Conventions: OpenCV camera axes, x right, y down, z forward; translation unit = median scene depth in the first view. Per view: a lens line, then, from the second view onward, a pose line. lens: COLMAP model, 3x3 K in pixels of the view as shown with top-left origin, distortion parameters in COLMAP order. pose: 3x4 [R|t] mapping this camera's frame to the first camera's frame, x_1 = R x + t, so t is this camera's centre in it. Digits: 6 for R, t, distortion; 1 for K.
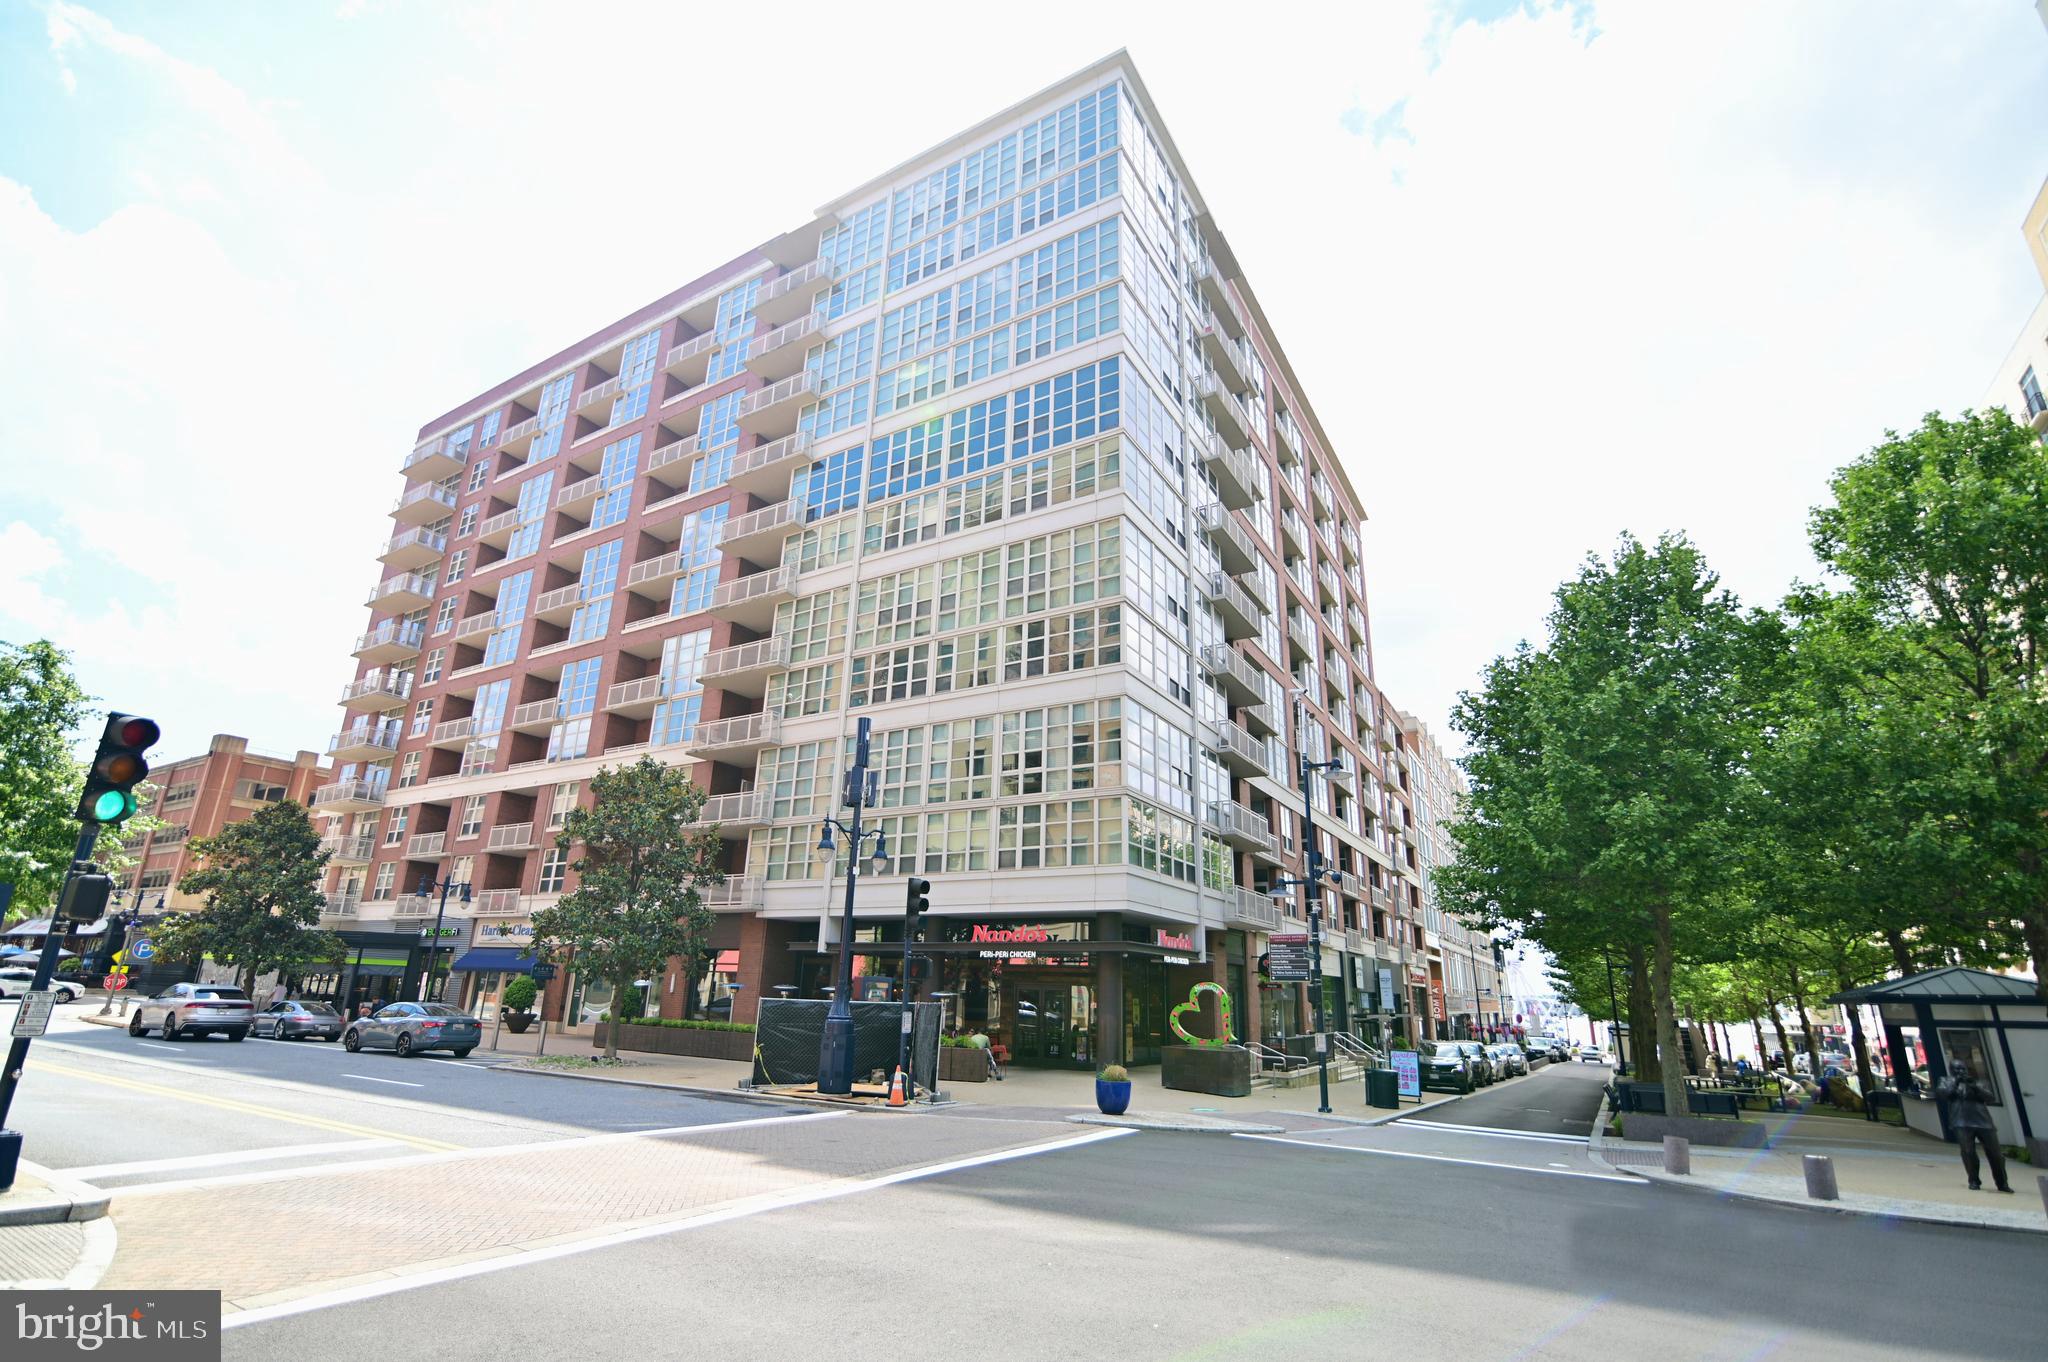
lens RADIAL K [[937.9, 0, 1020.5], [0, 937.9, 681.9], [0, 0, 1]] dist [-0.022277, 0.001795]
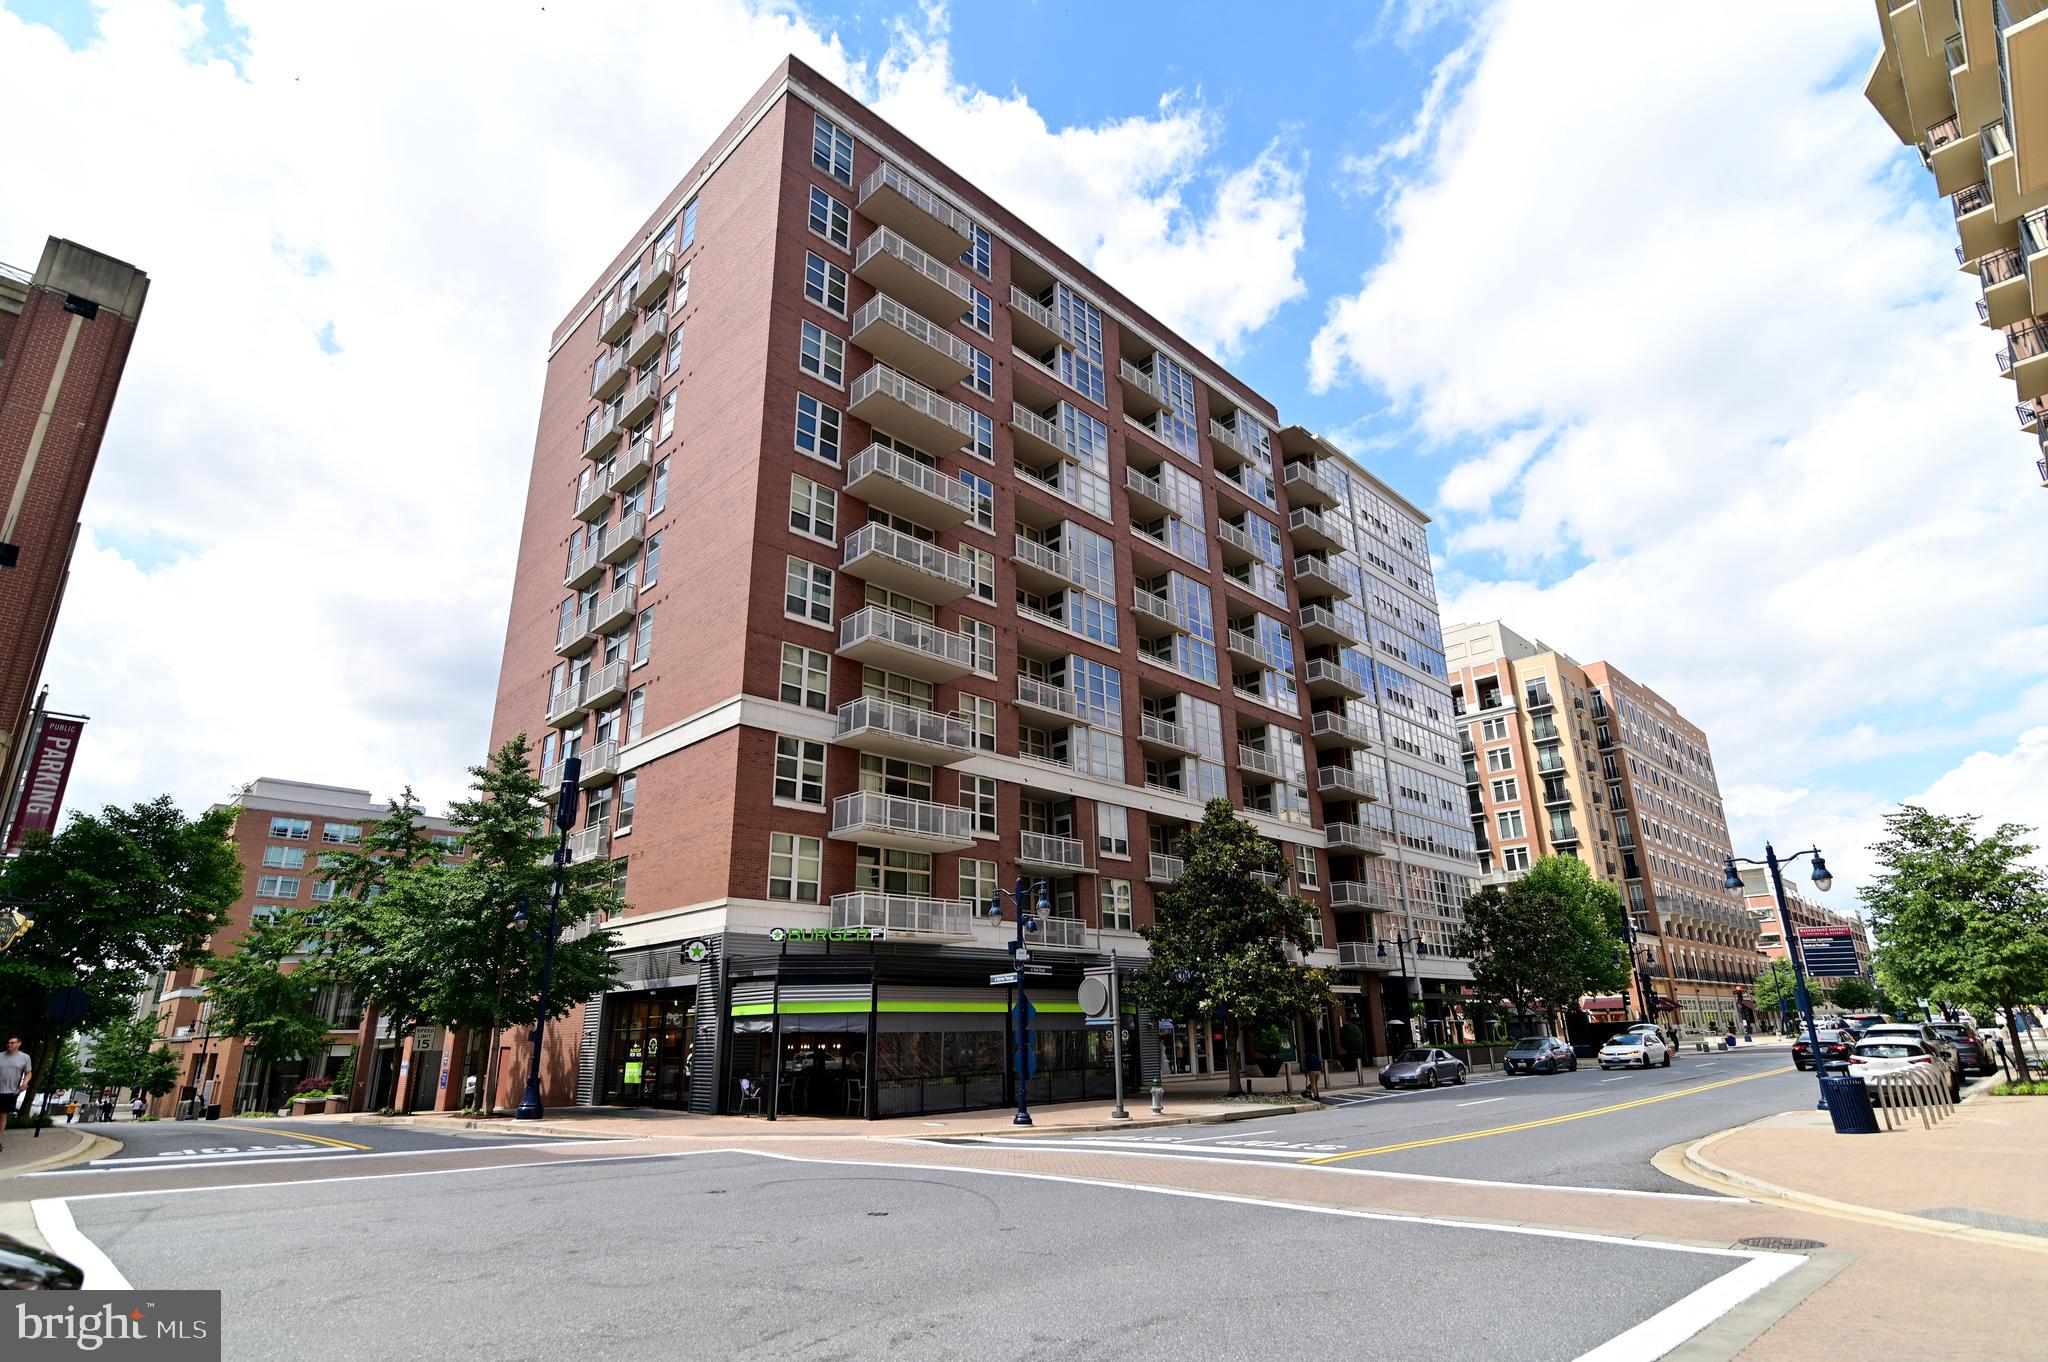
lens RADIAL K [[1022.8, 0, 1018.0], [0, 1022.8, 685.0], [0, 0, 1]] dist [-0.002774, -0.000035]
pose [[0.236023, 0.290276, 0.927380, -1.763871], [-0.278093, 0.934605, -0.221762, 0.295724], [-0.931106, -0.205557, 0.301312, 0.994321]]
